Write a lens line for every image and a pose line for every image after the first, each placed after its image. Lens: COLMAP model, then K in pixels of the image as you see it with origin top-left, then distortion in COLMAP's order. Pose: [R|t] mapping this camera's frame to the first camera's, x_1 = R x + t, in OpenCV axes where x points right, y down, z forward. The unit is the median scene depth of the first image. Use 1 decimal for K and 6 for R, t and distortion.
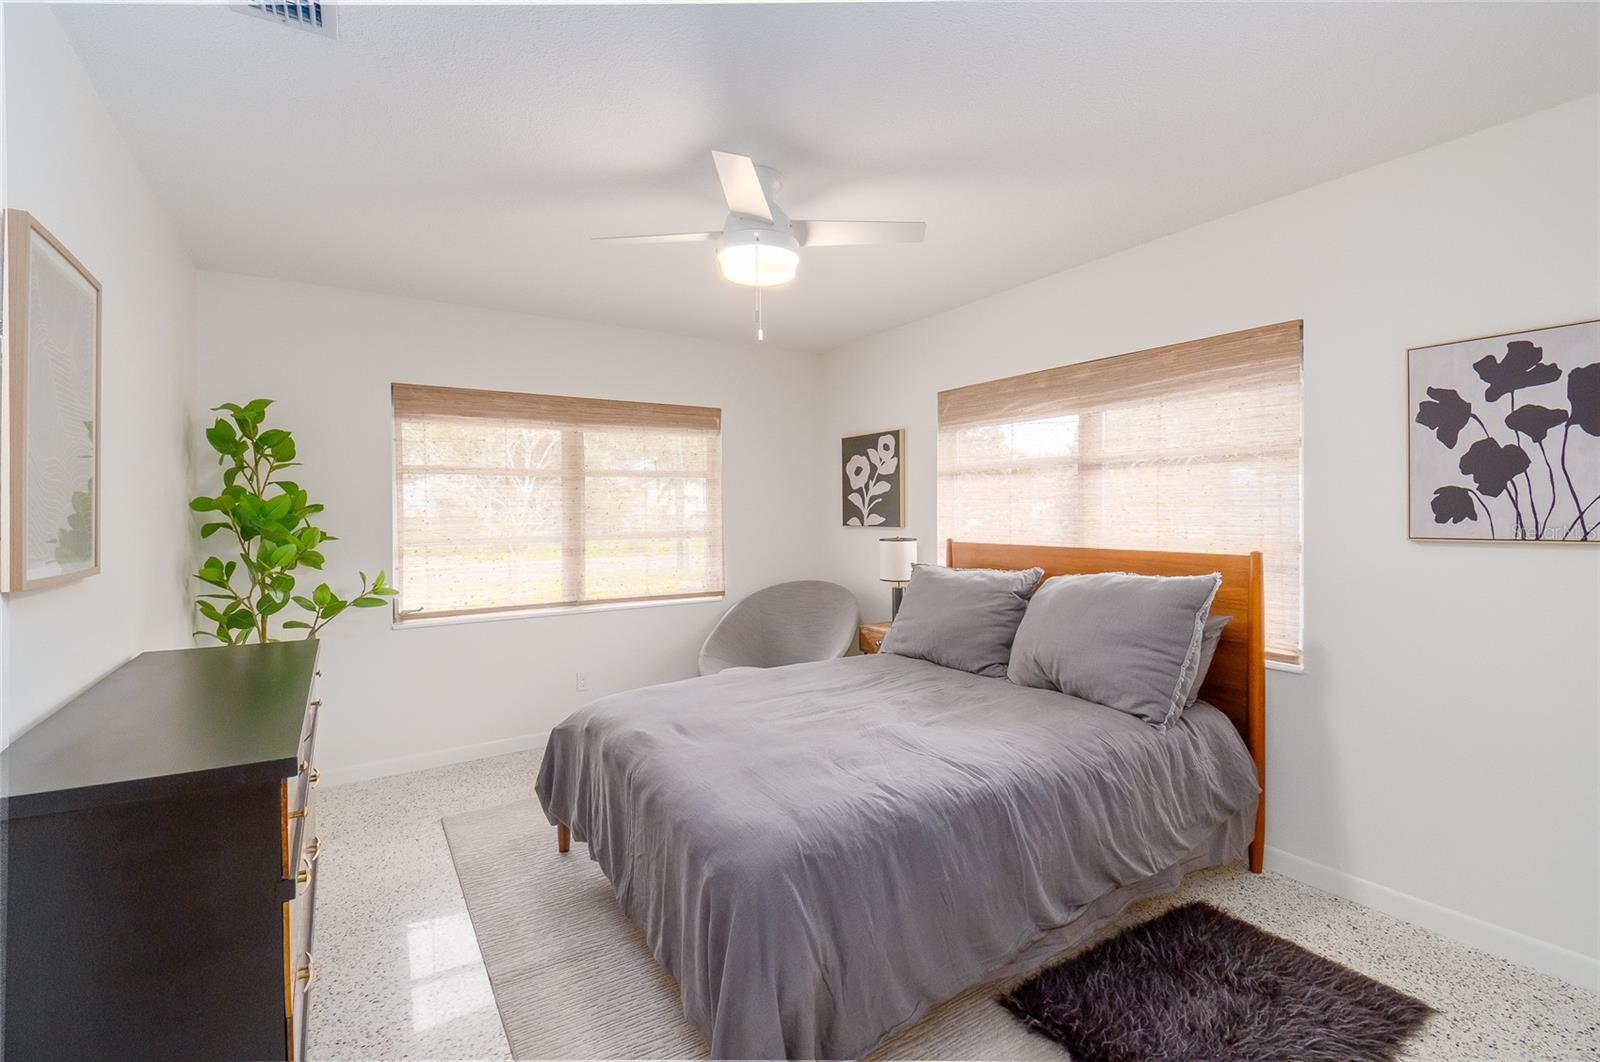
lens RADIAL K [[730.1, 0, 801.5], [0, 730.1, 521.3], [0, 0, 1]] dist [0.017327, -0.007278]
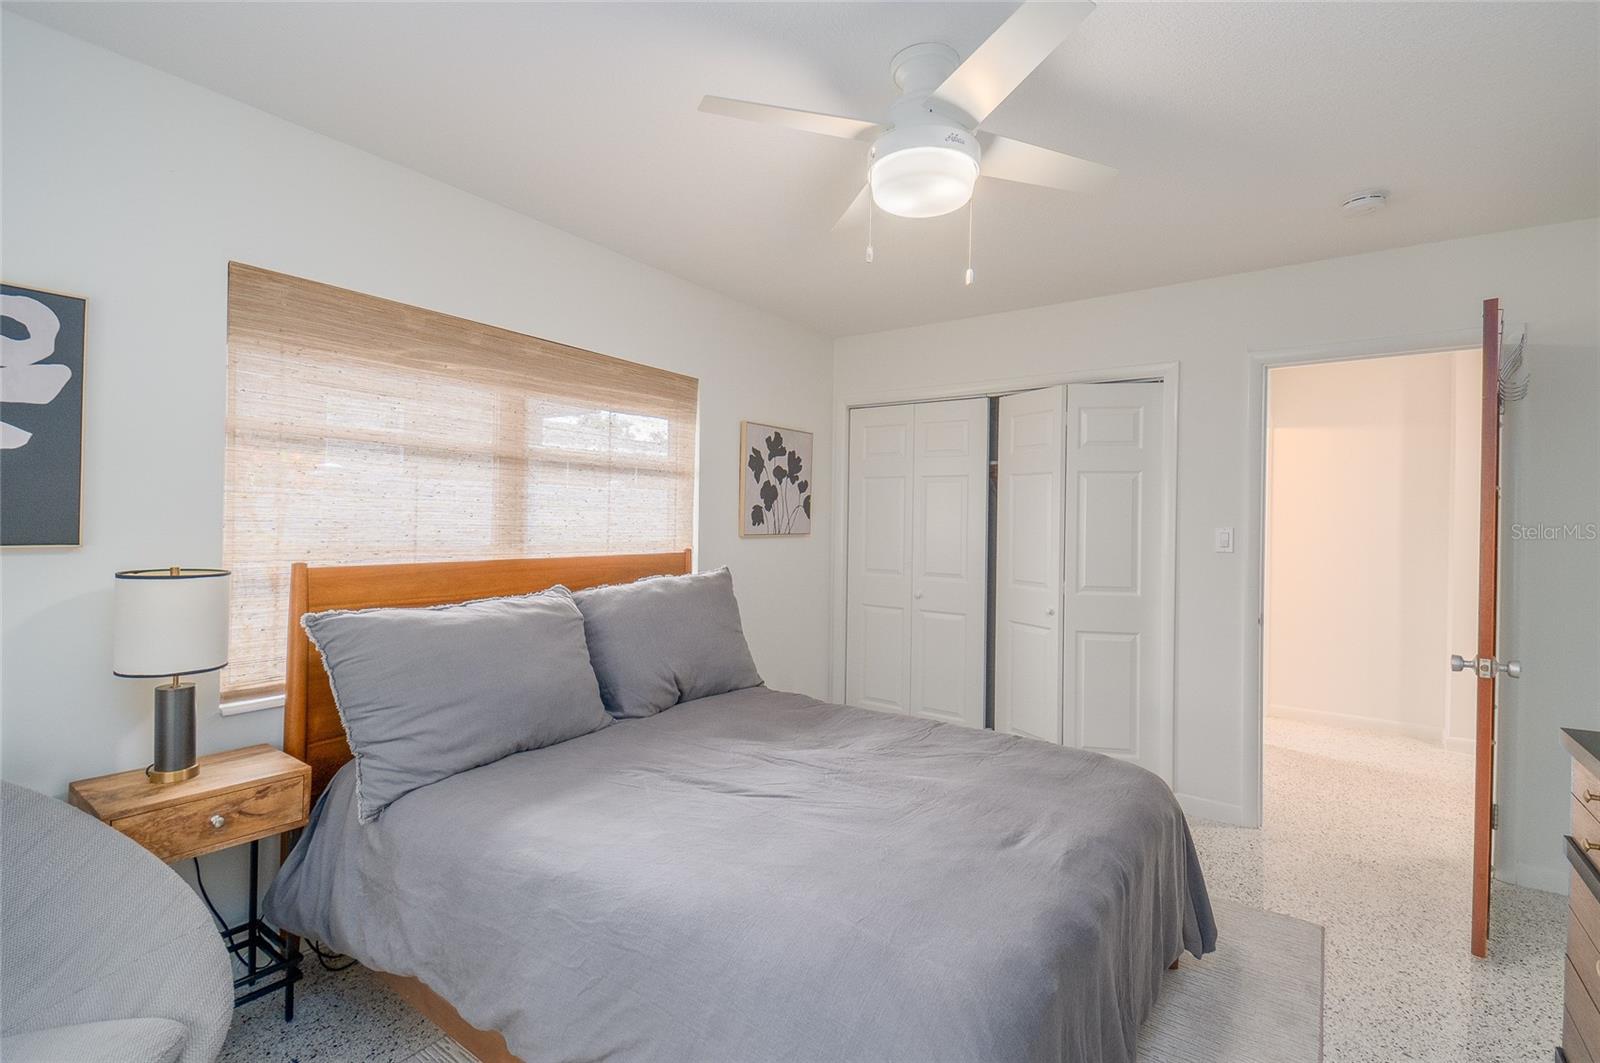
lens RADIAL K [[730.1, 0, 802.6], [0, 730.1, 526.2], [0, 0, 1]] dist [0.017327, -0.007278]
pose [[-0.401763, 0.002860, 0.915739, -0.747556], [0.010730, 0.999941, 0.001585, 0.001638], [-0.915681, 0.010463, -0.401770, 1.570841]]
